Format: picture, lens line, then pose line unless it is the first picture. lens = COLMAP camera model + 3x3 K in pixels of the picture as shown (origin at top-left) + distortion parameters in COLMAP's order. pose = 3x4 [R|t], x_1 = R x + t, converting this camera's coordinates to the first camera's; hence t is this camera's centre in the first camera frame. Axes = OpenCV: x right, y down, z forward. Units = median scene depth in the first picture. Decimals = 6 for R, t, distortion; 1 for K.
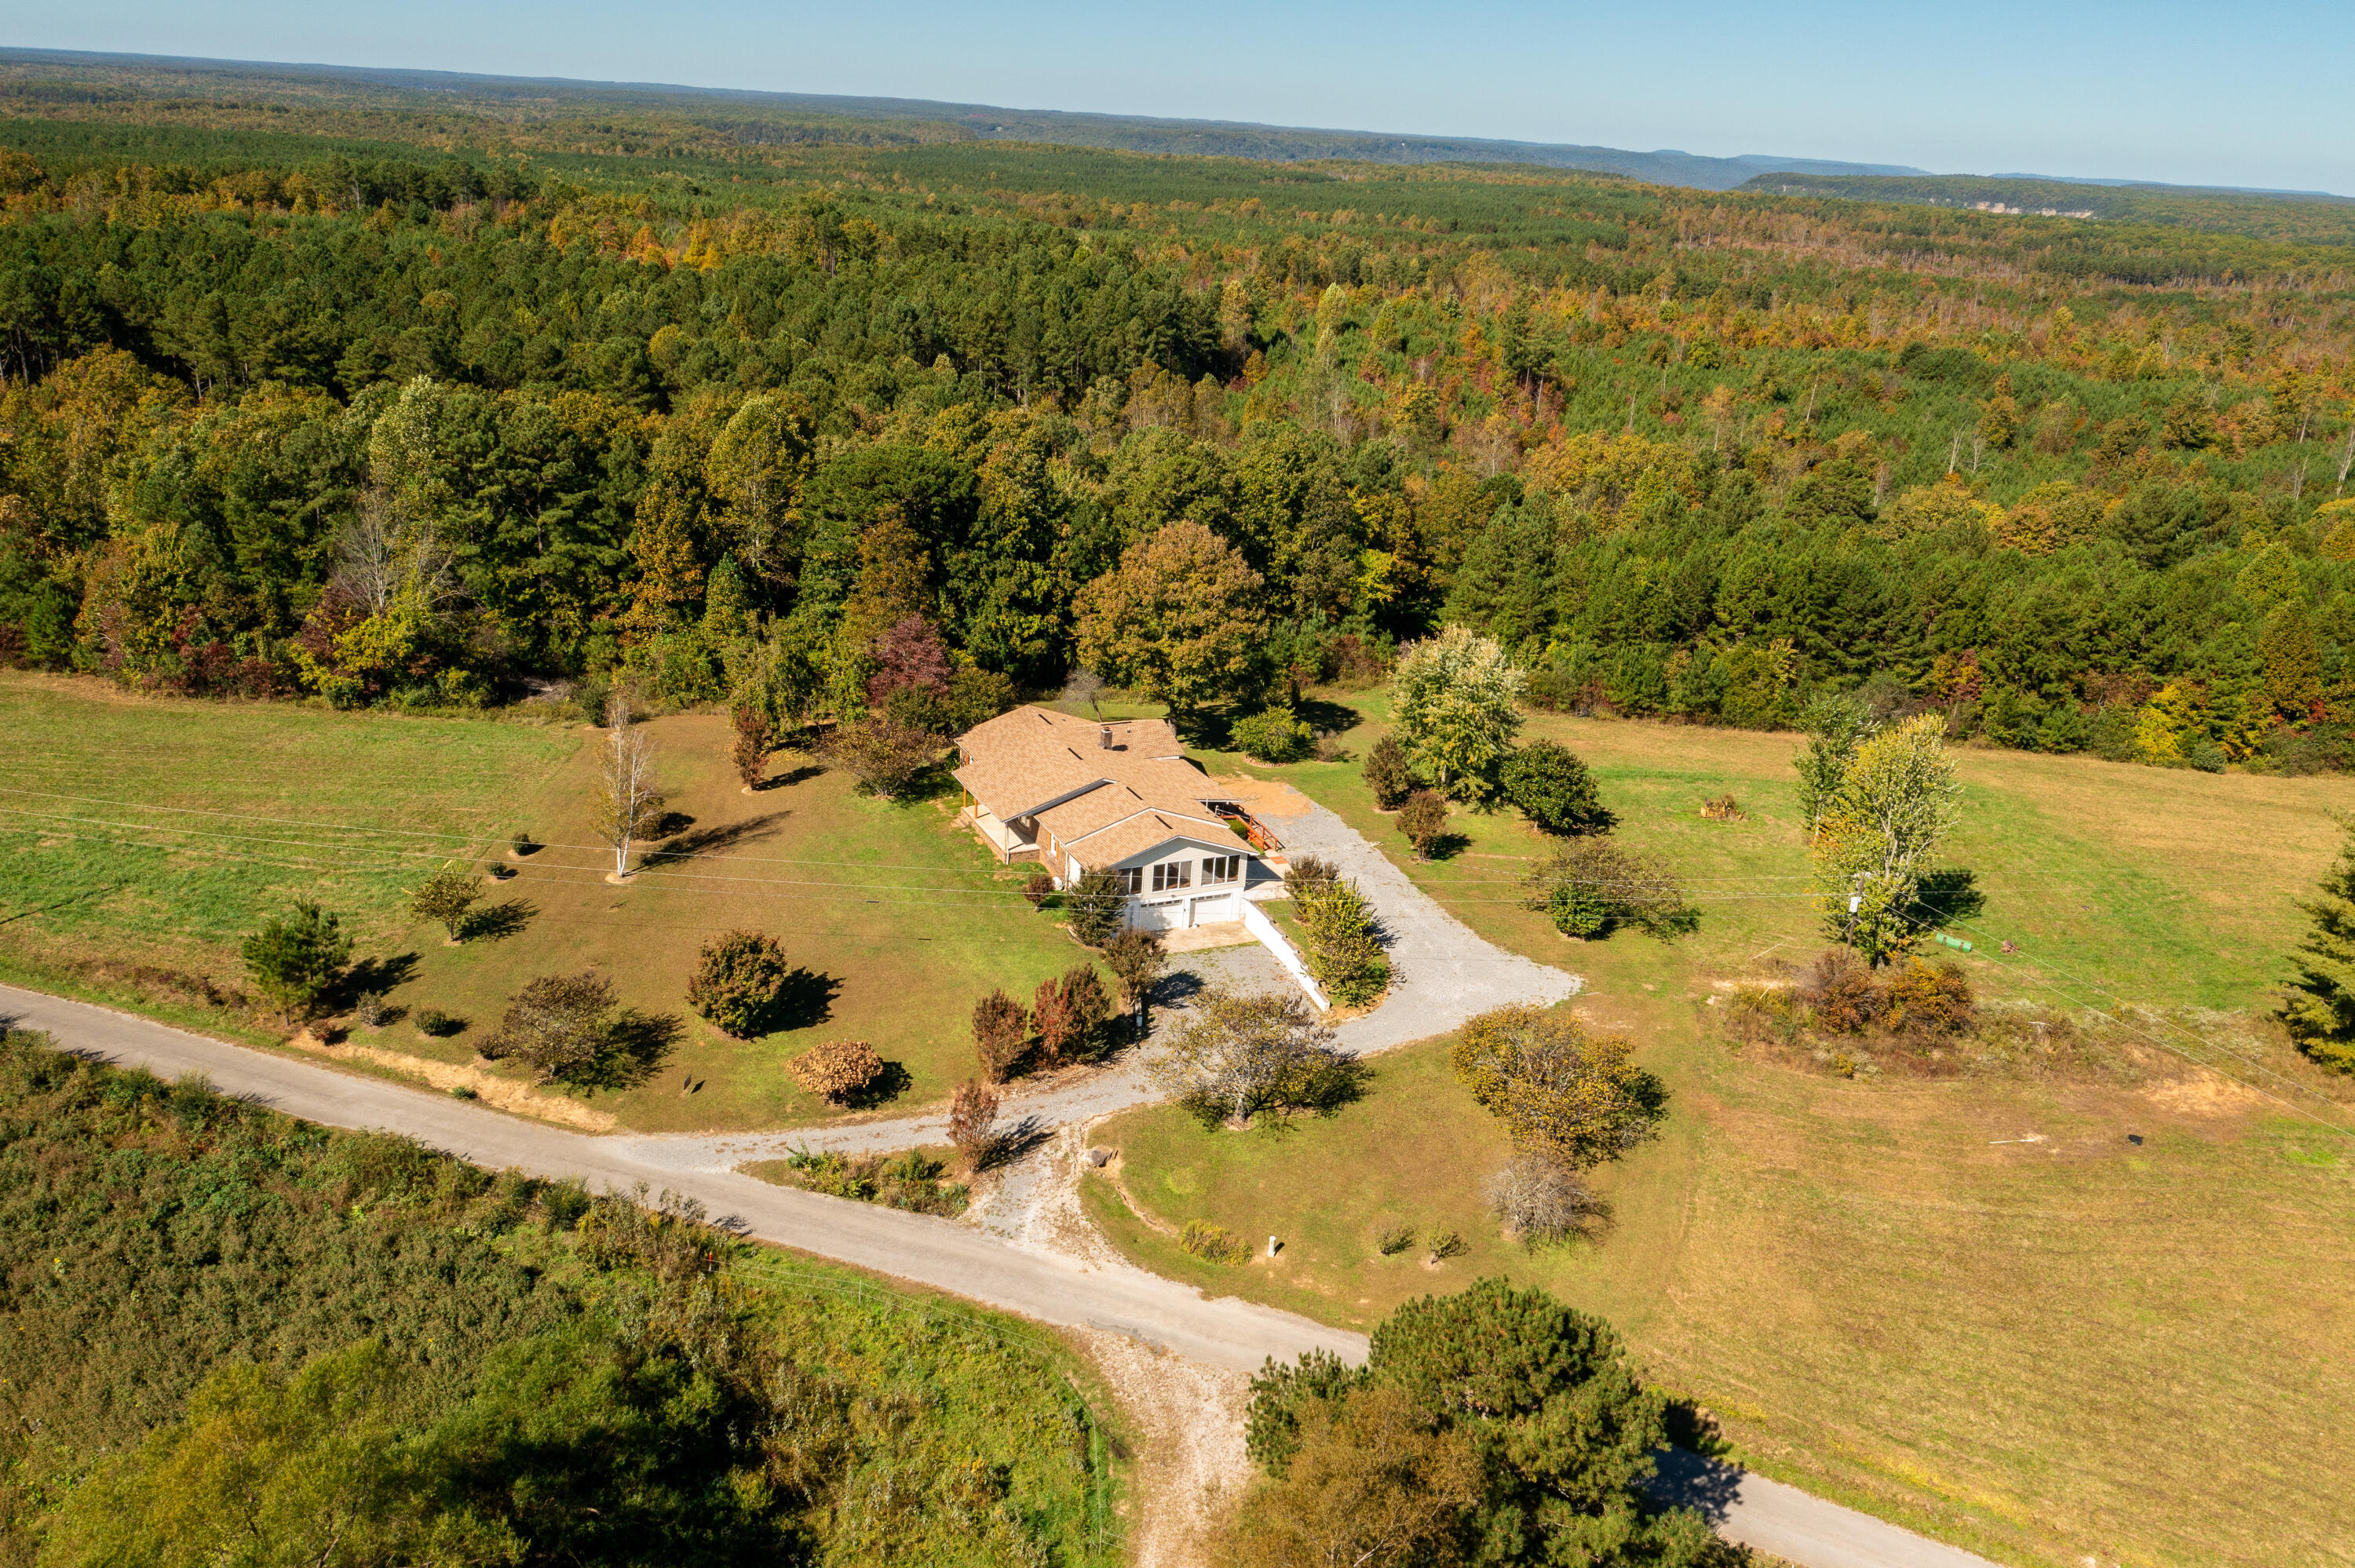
lens RADIAL K [[1886.9, 0, 1177.5], [0, 1886.9, 784.0], [0, 0, 1]] dist [0.000126, 0.003494]
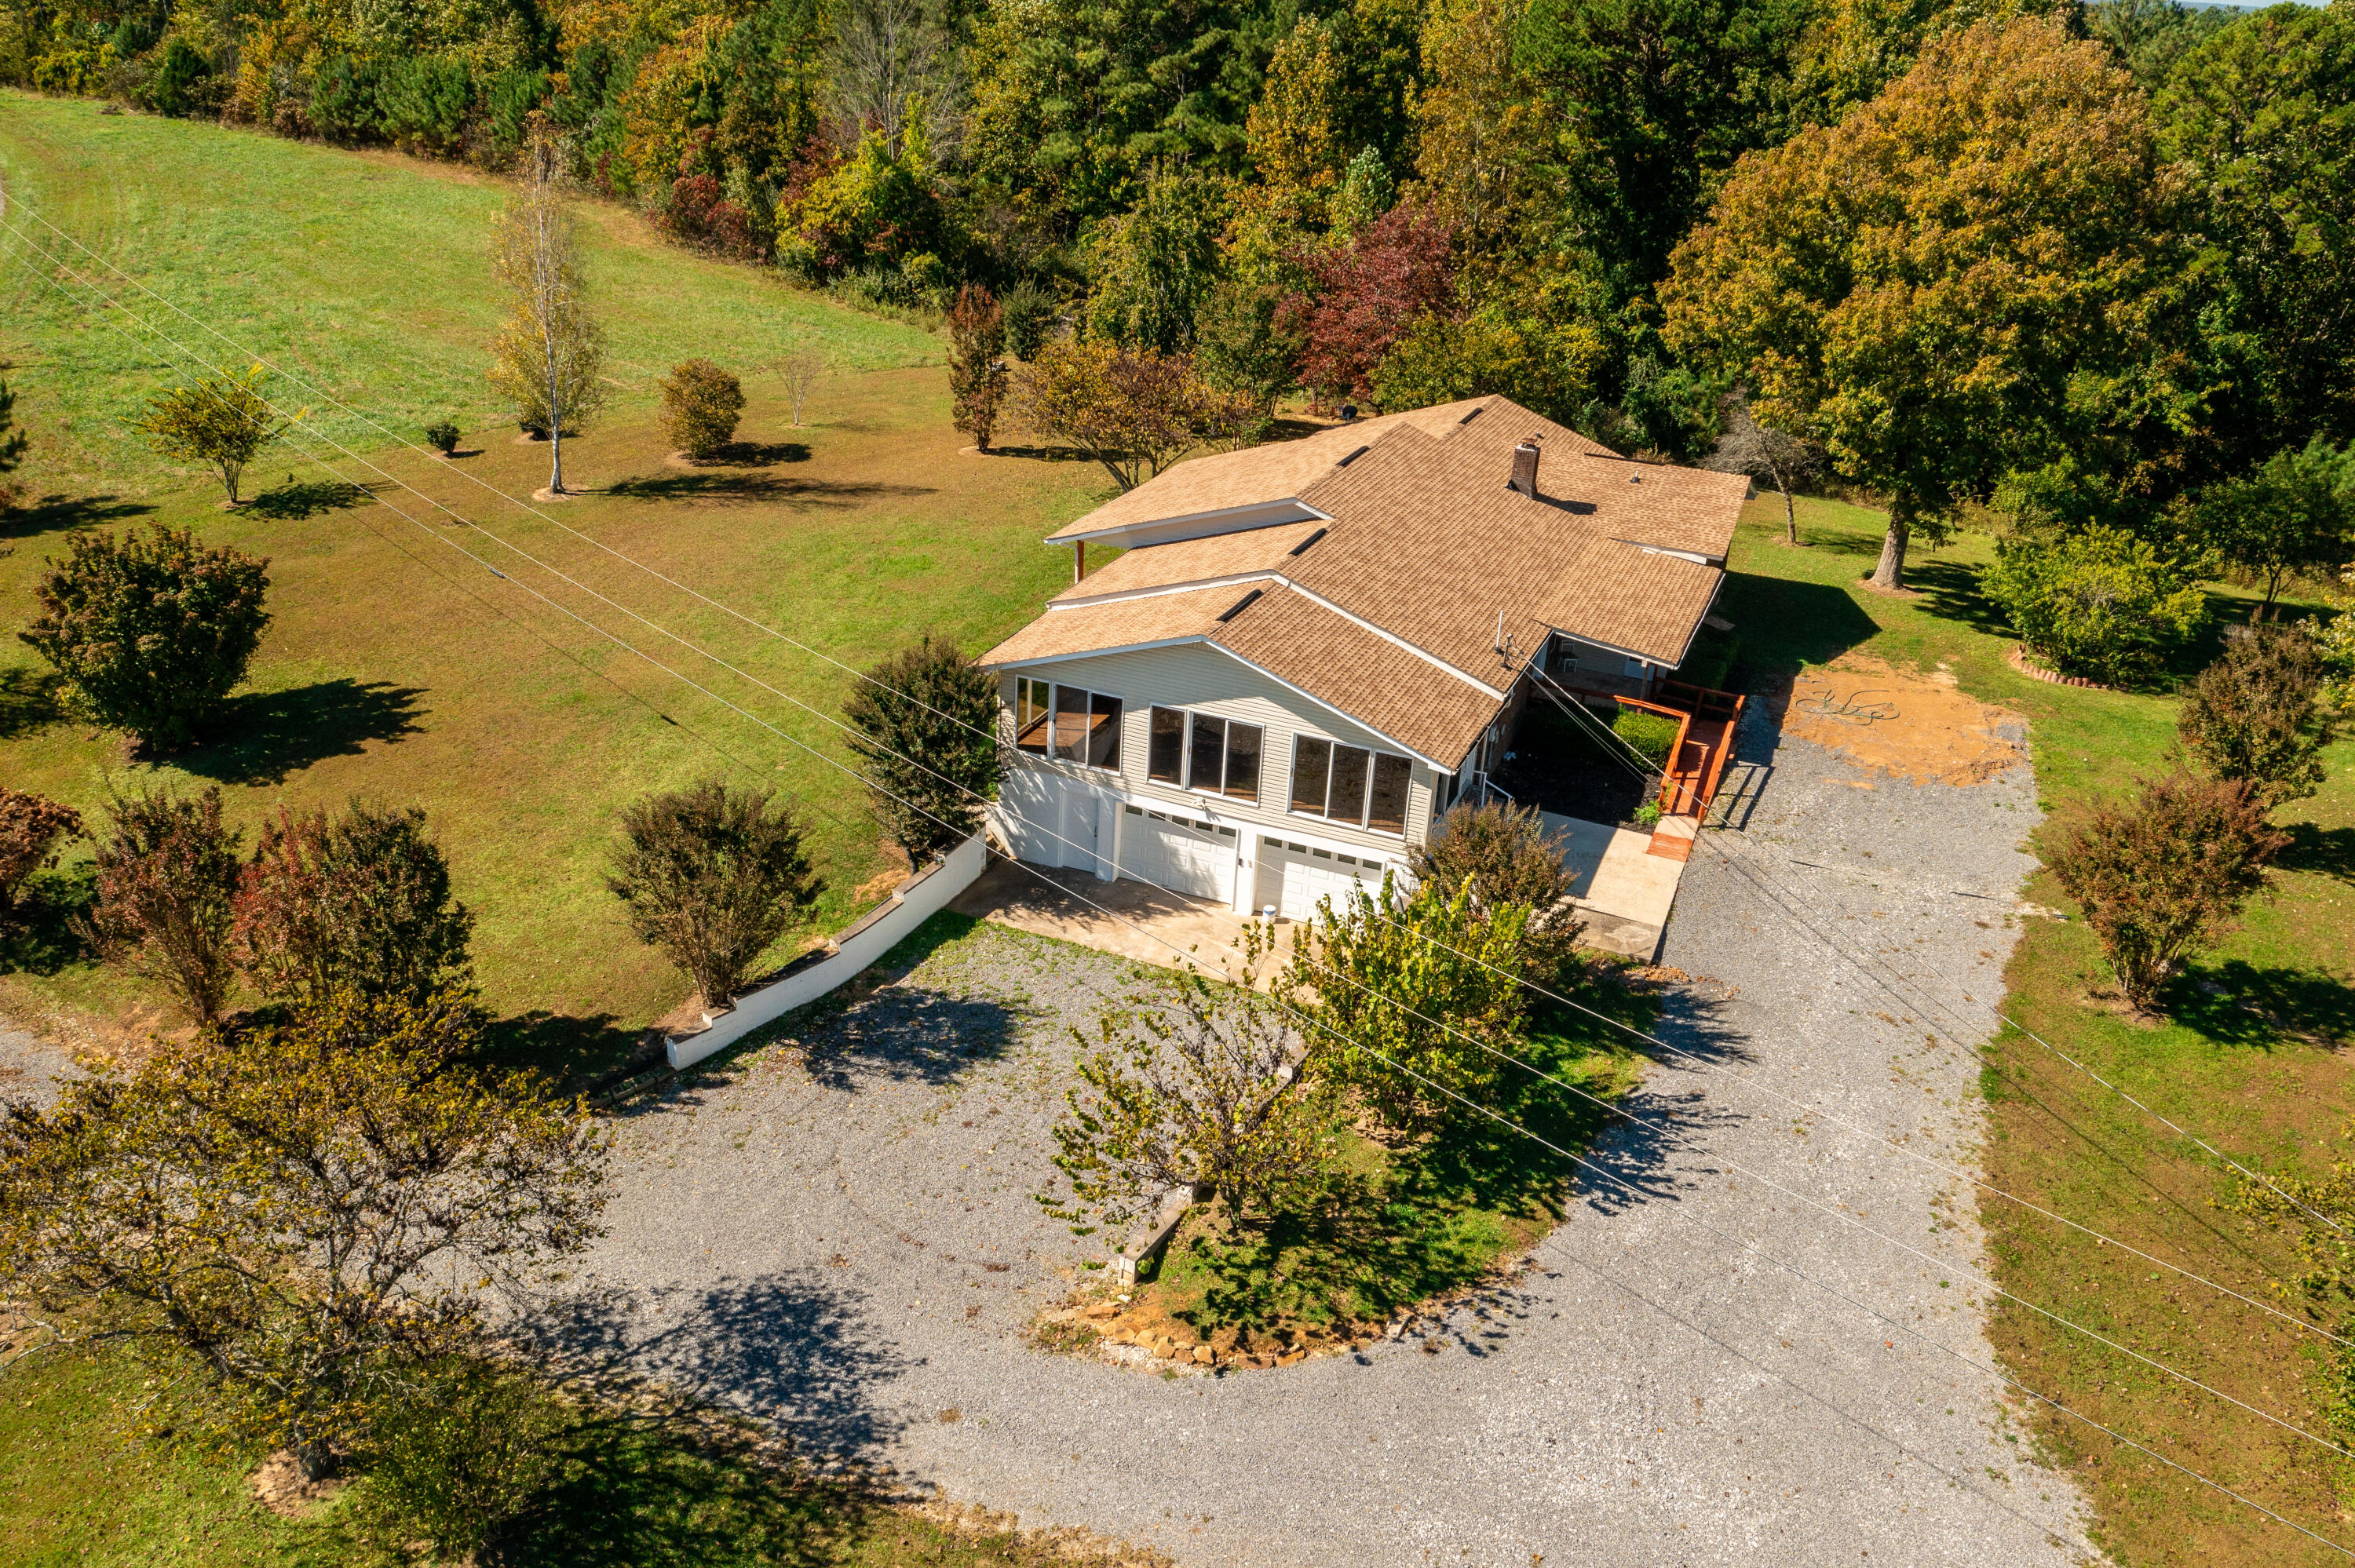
lens RADIAL K [[1886.9, 0, 1177.5], [0, 1886.9, 784.0], [0, 0, 1]] dist [0.000126, 0.003494]
pose [[0.692089, 0.282540, -0.664217, 0.236313], [-0.253524, 0.956730, 0.142805, 0.003022], [0.675825, 0.069561, 0.733773, 0.720978]]
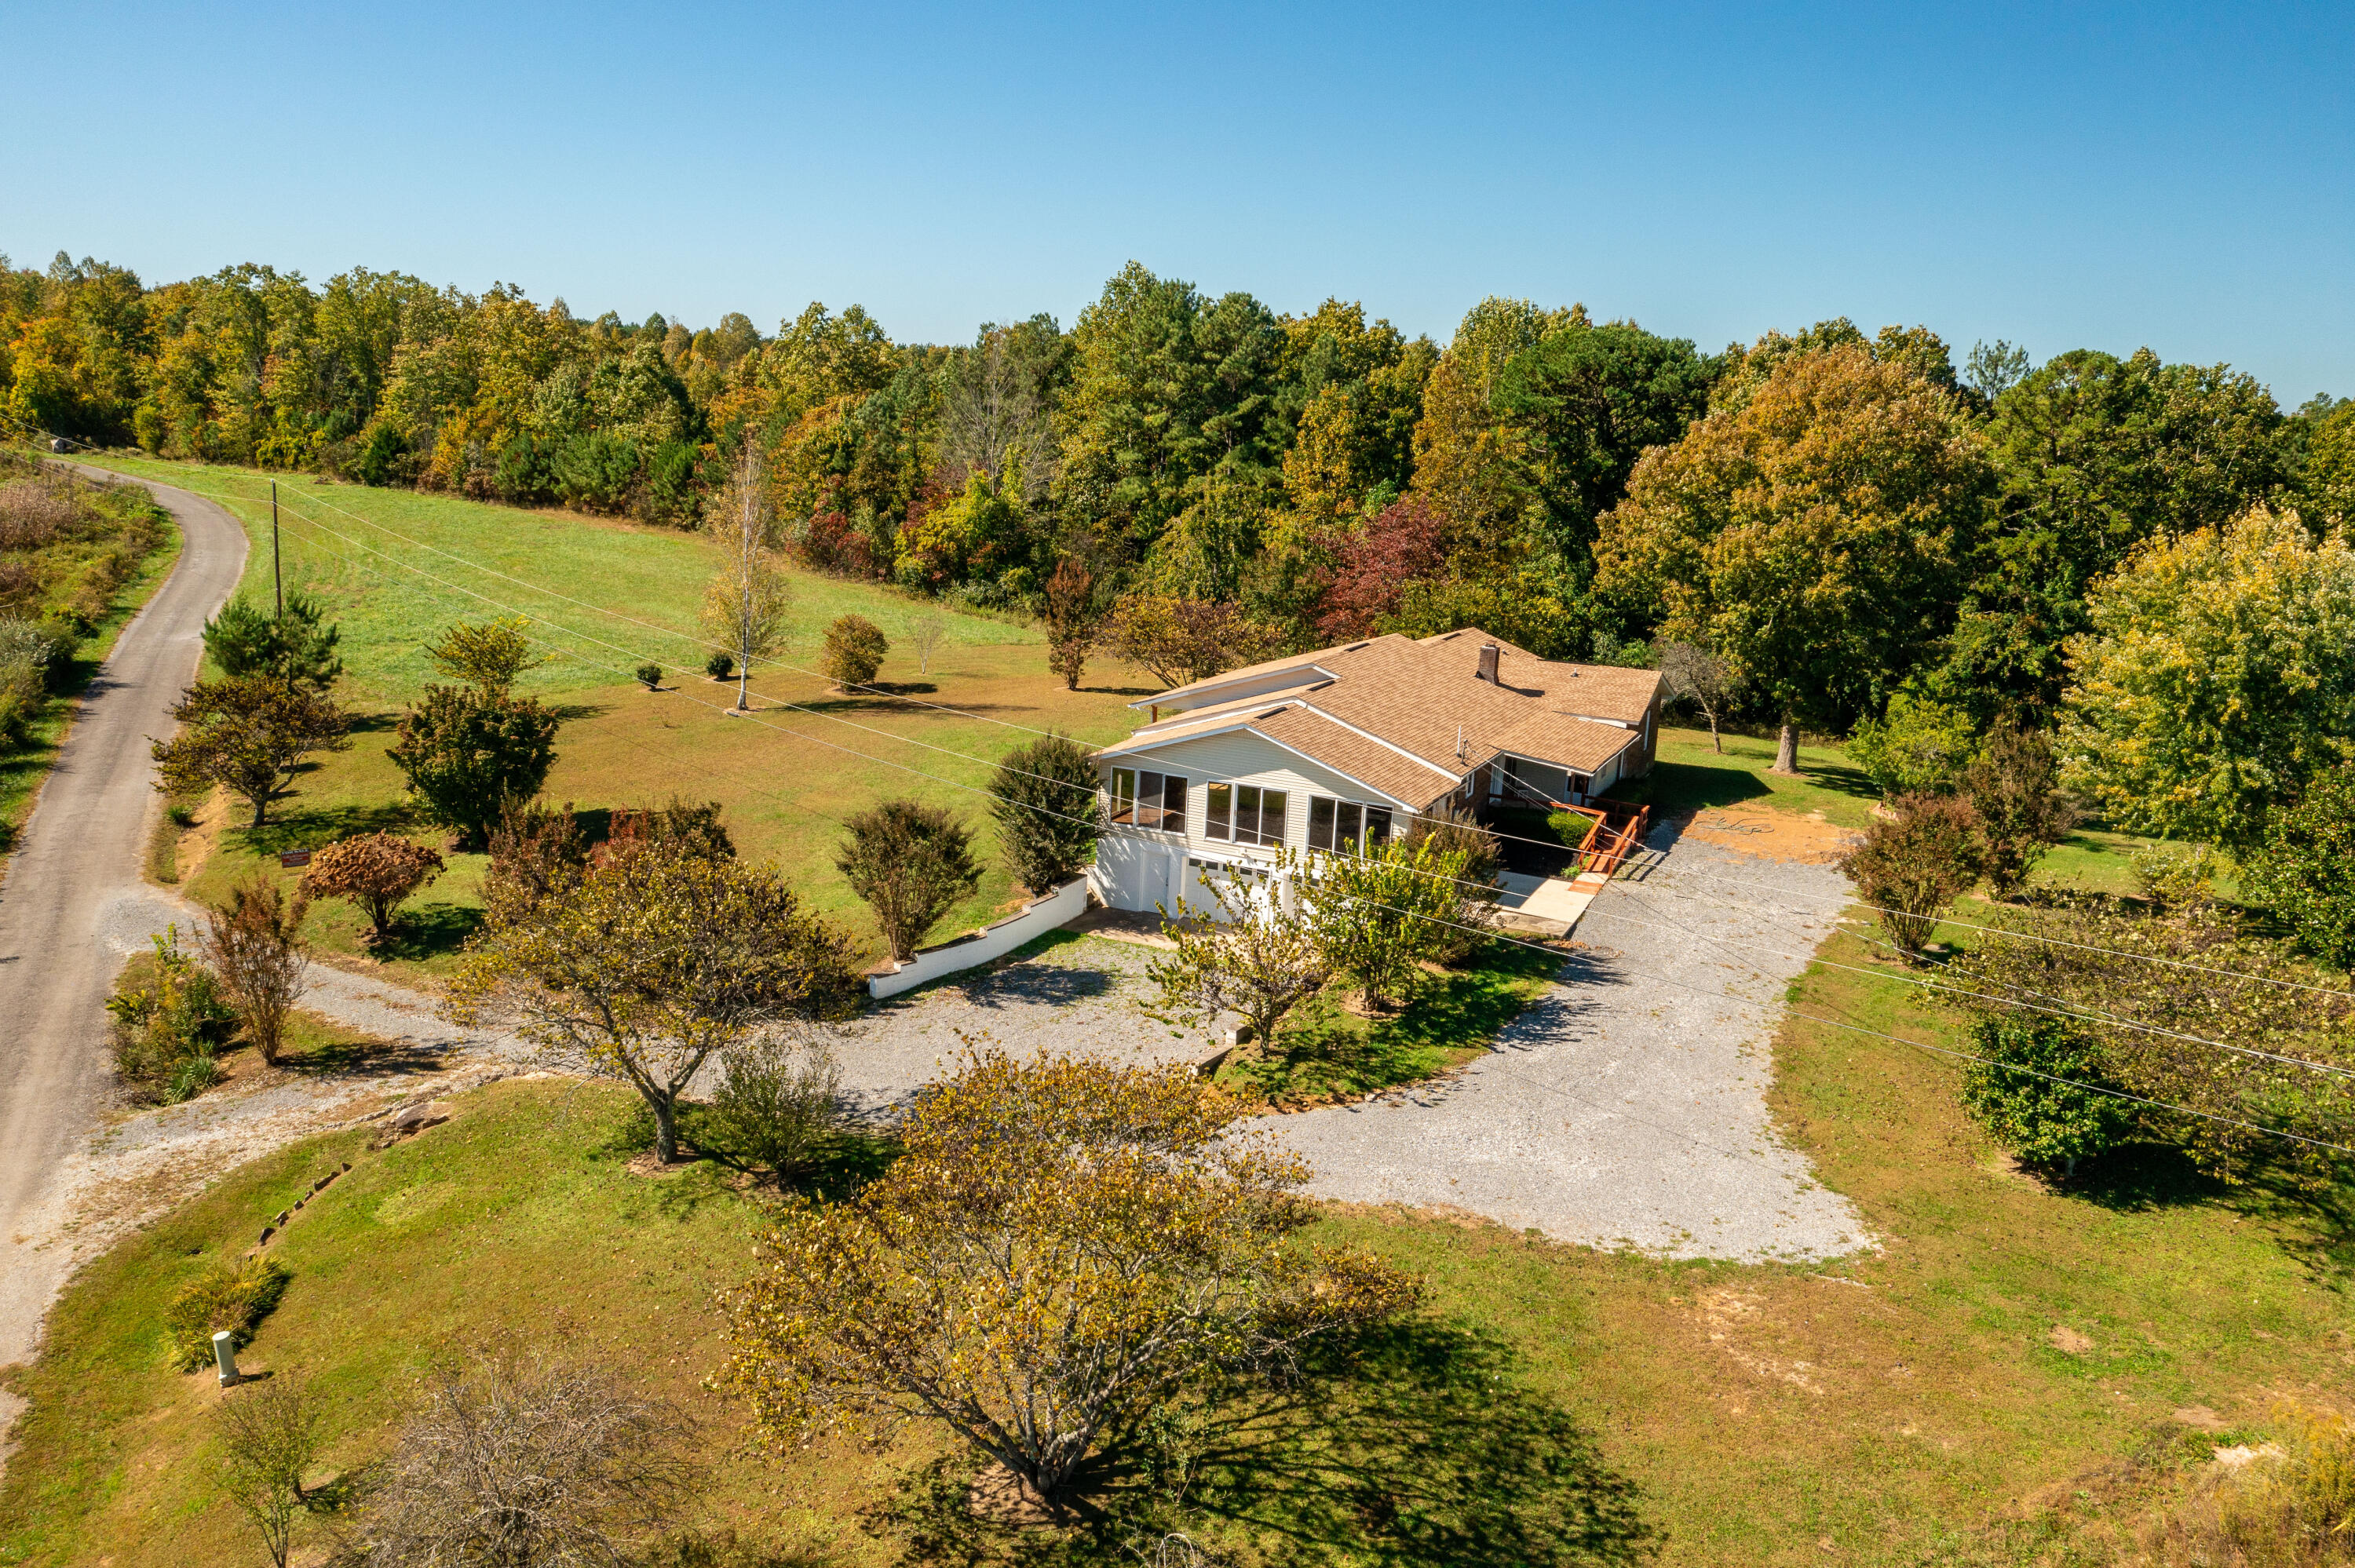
lens RADIAL K [[1879.1, 0, 1187.8], [0, 1879.1, 799.0], [0, 0, 1]] dist [0.010491, 0.012646]
pose [[0.677445, 0.144265, -0.721288, 0.350978], [-0.254530, 0.965977, -0.045854, 0.071335], [0.690133, 0.214653, 0.691116, 0.629091]]
